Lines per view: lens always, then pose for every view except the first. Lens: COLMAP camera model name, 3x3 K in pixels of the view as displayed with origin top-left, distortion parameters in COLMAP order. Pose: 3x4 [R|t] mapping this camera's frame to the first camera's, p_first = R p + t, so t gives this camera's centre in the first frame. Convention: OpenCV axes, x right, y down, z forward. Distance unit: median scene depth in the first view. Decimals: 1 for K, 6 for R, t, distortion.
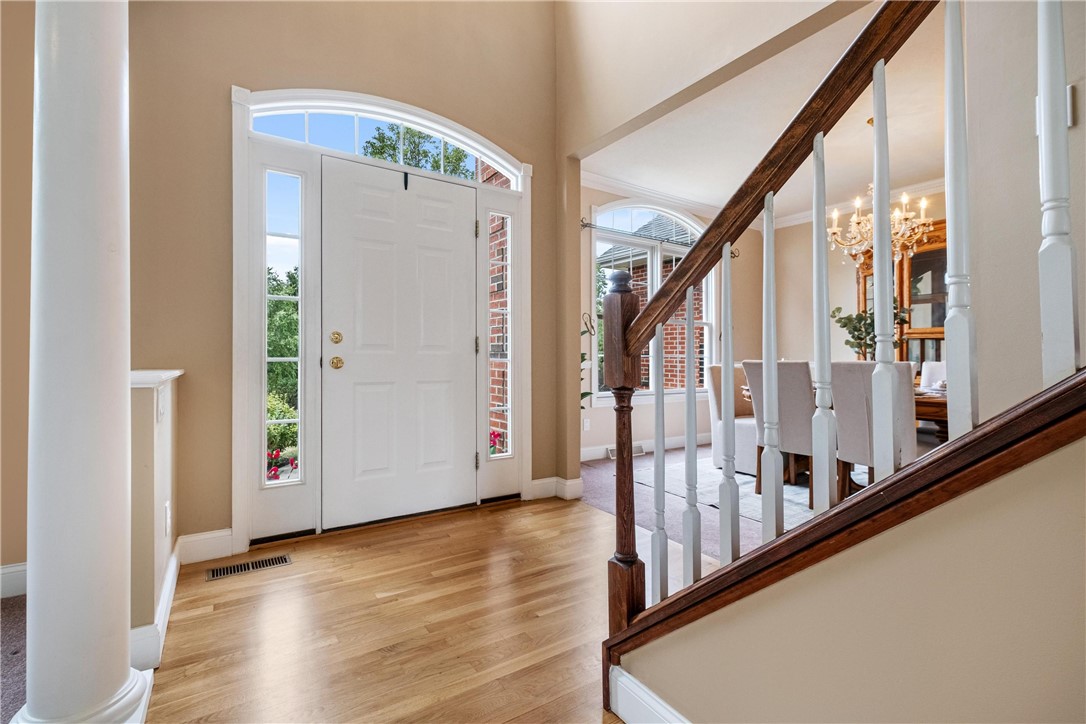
lens RADIAL K [[484.9, 0, 544.3], [0, 484.9, 346.3], [0, 0, 1]] dist [-0.003504, -0.000873]
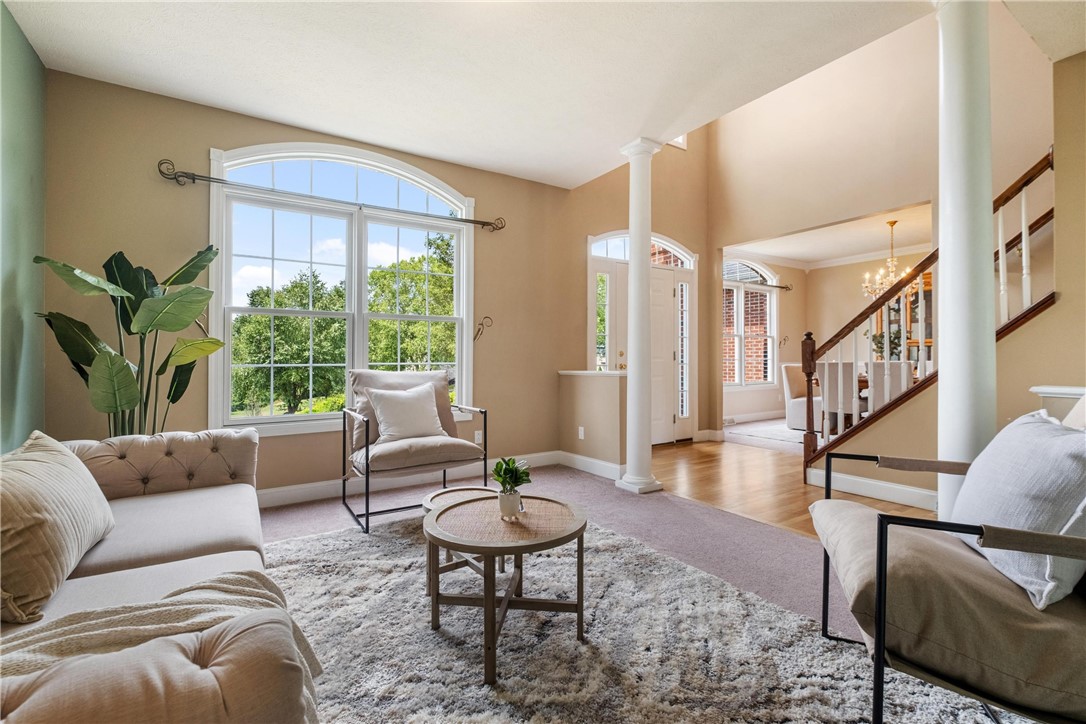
lens RADIAL K [[484.9, 0, 541.0], [0, 484.9, 366.9], [0, 0, 1]] dist [-0.003504, -0.000873]
pose [[0.999847, -0.017110, -0.003627, -0.522017], [0.017225, 0.999259, 0.034409, -0.026760], [0.003036, -0.034466, 0.999401, -0.684760]]
